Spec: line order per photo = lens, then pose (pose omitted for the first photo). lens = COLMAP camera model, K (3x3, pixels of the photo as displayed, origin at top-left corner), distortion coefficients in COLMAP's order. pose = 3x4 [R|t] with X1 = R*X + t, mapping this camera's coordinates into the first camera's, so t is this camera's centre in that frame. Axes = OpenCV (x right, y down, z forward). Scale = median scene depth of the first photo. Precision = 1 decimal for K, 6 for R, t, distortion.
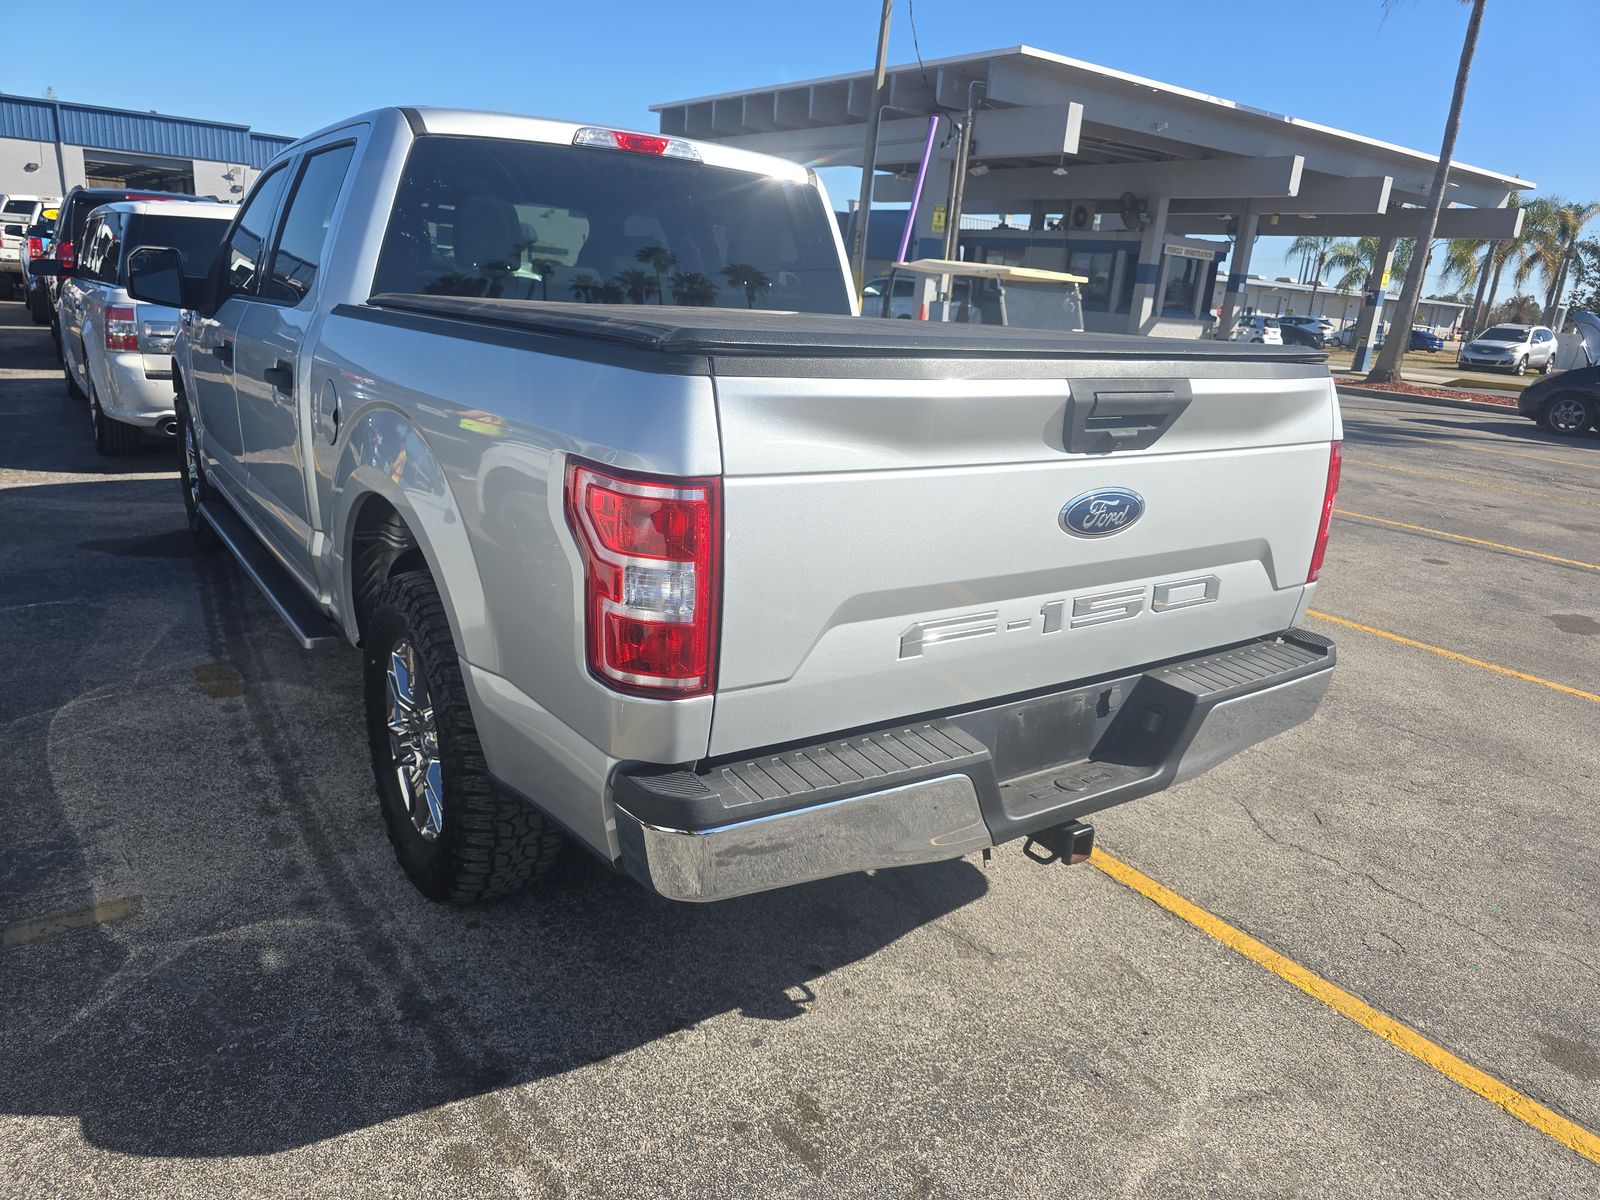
lens RADIAL K [[1057.6, 0, 791.6], [0, 1057.6, 590.7], [0, 0, 1]] dist [0.044218, -0.033555]
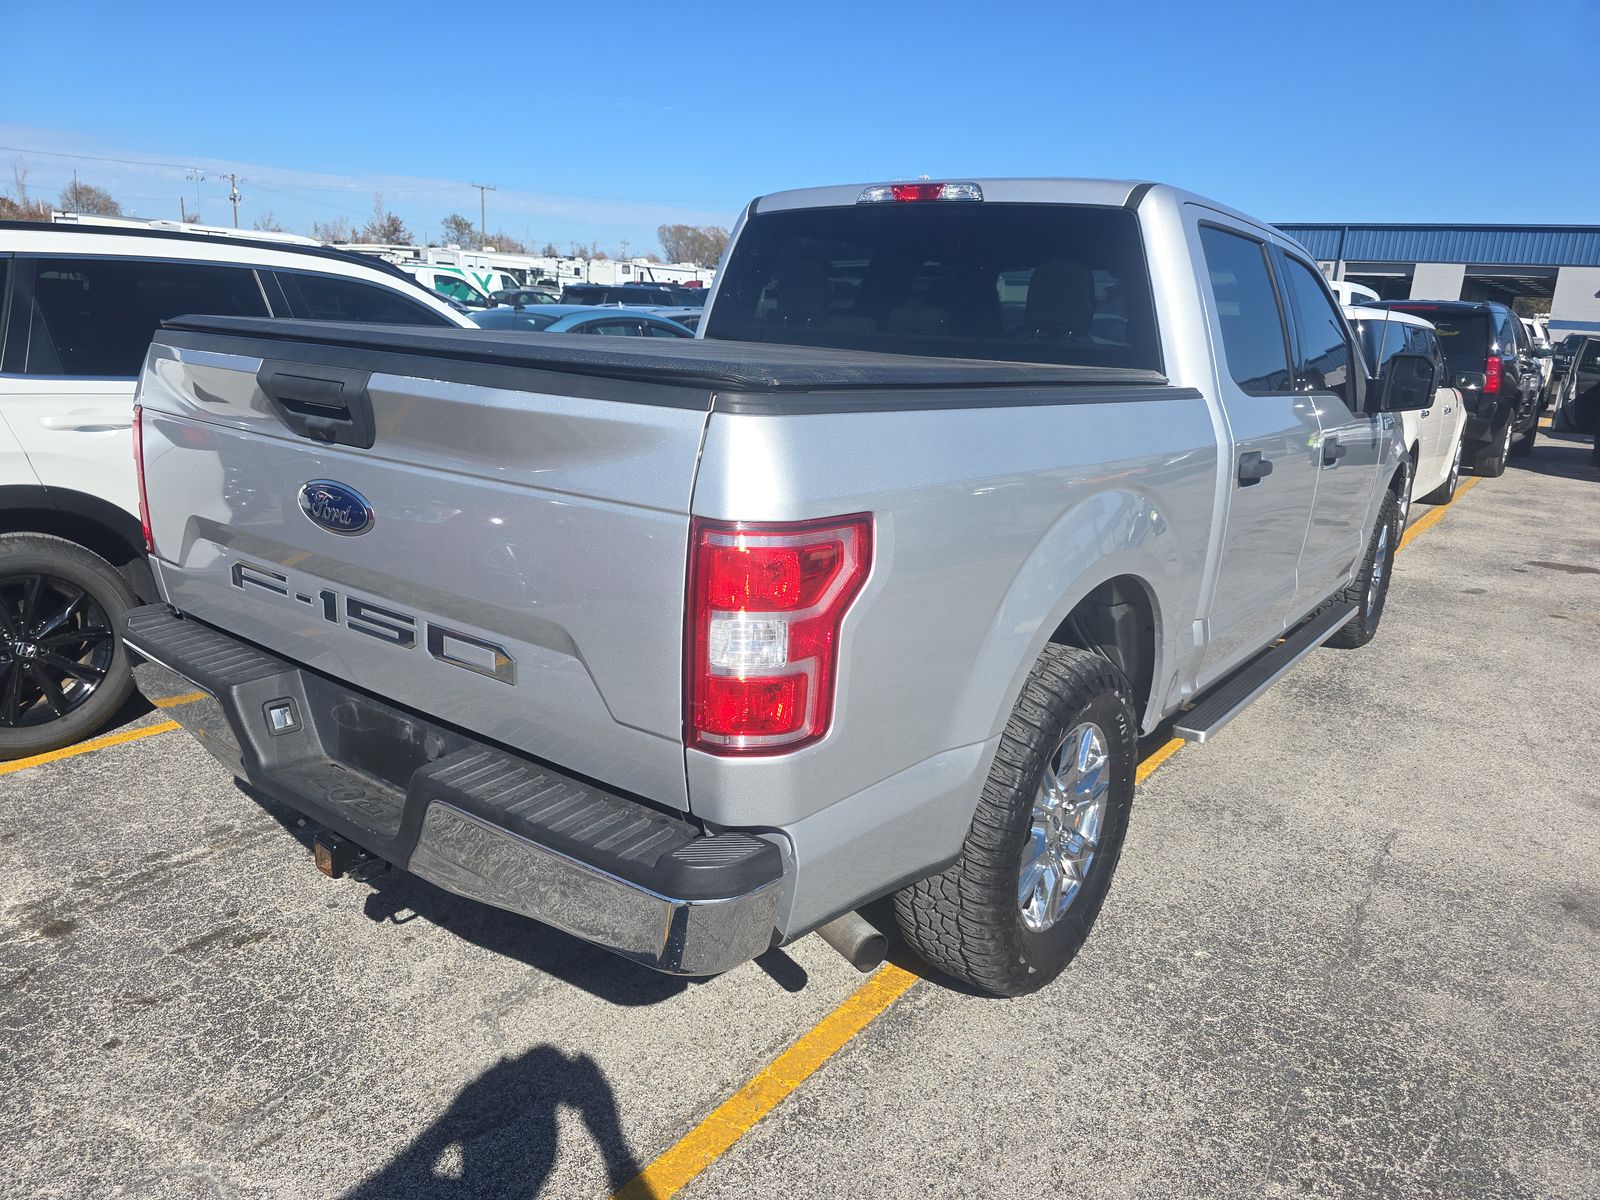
lens RADIAL K [[1057.6, 0, 813.1], [0, 1057.6, 595.8], [0, 0, 1]] dist [0.044218, -0.033555]
pose [[0.337374, 0.195125, -0.920926, 1.230367], [-0.288148, 0.952731, 0.096303, -0.196936], [0.896186, 0.232873, 0.377651, 0.955551]]
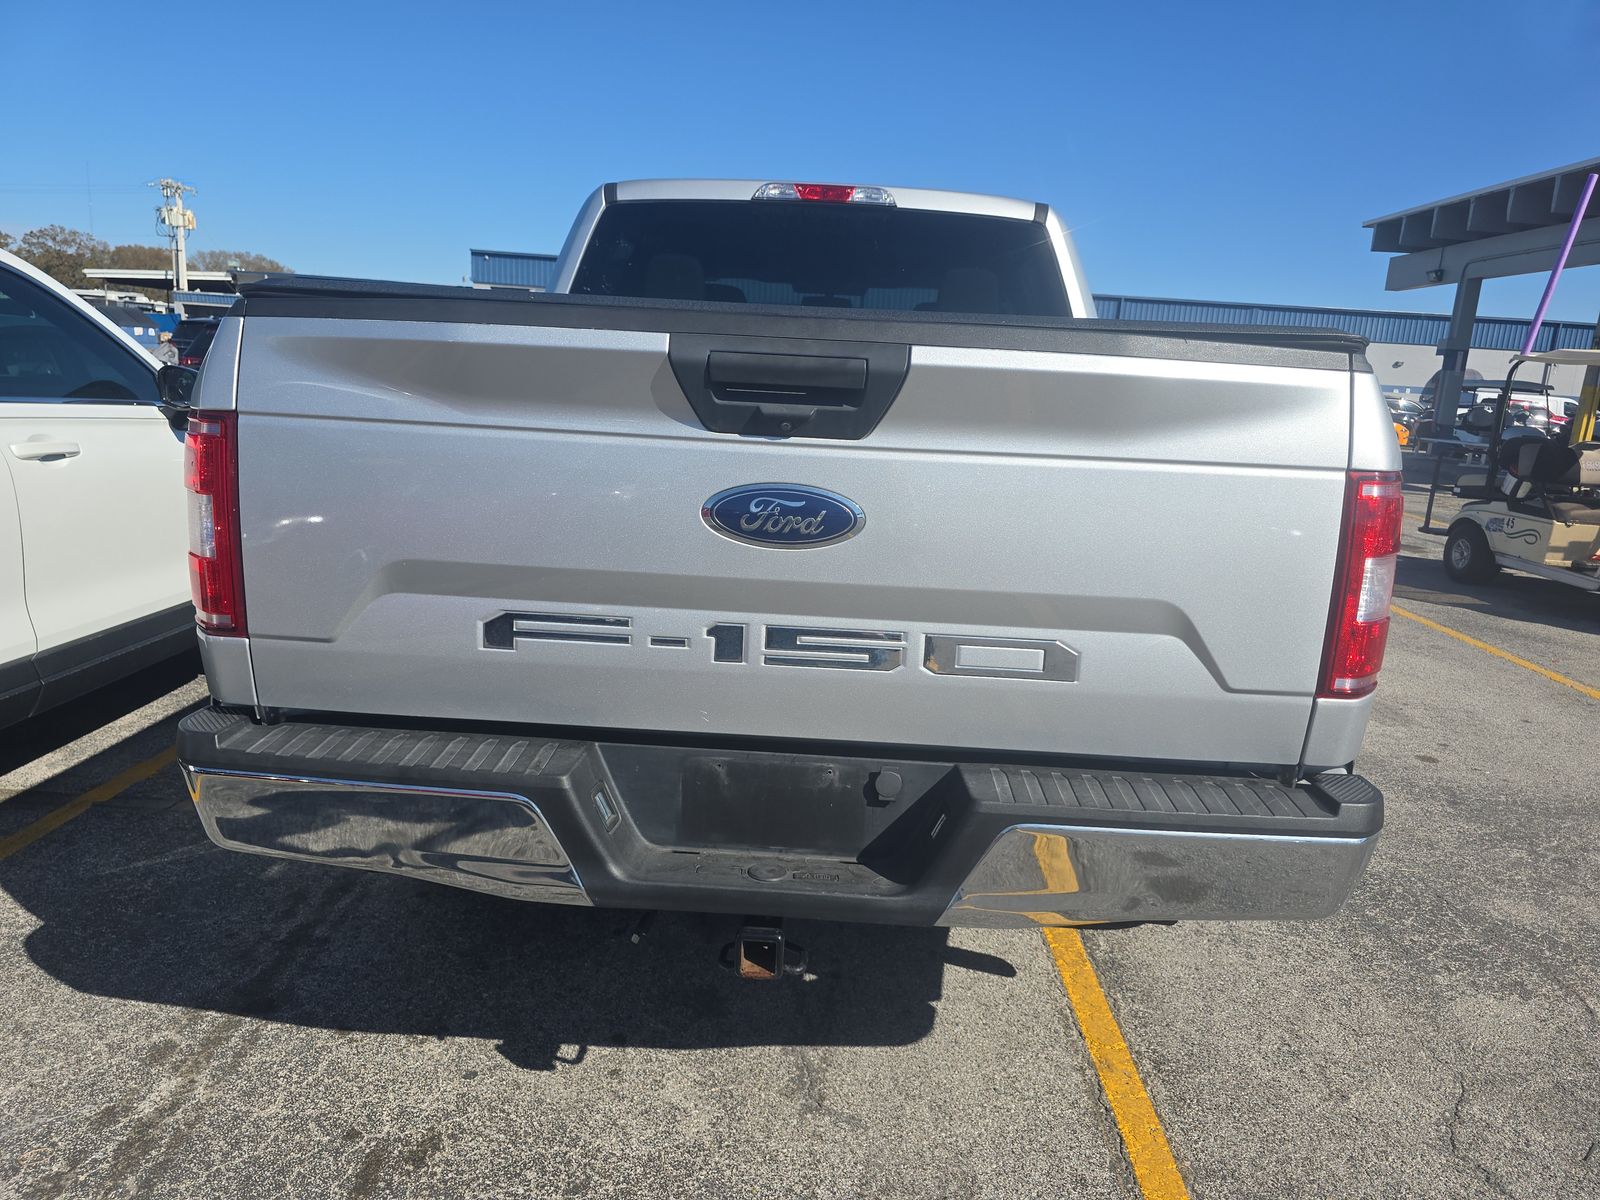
lens RADIAL K [[1057.6, 0, 798.8], [0, 1057.6, 592.2], [0, 0, 1]] dist [0.044218, -0.033555]
pose [[0.810677, 0.096417, -0.577501, 0.693849], [-0.163426, 0.984408, -0.065059, 0.028457], [0.562224, 0.147120, 0.813794, 0.350708]]
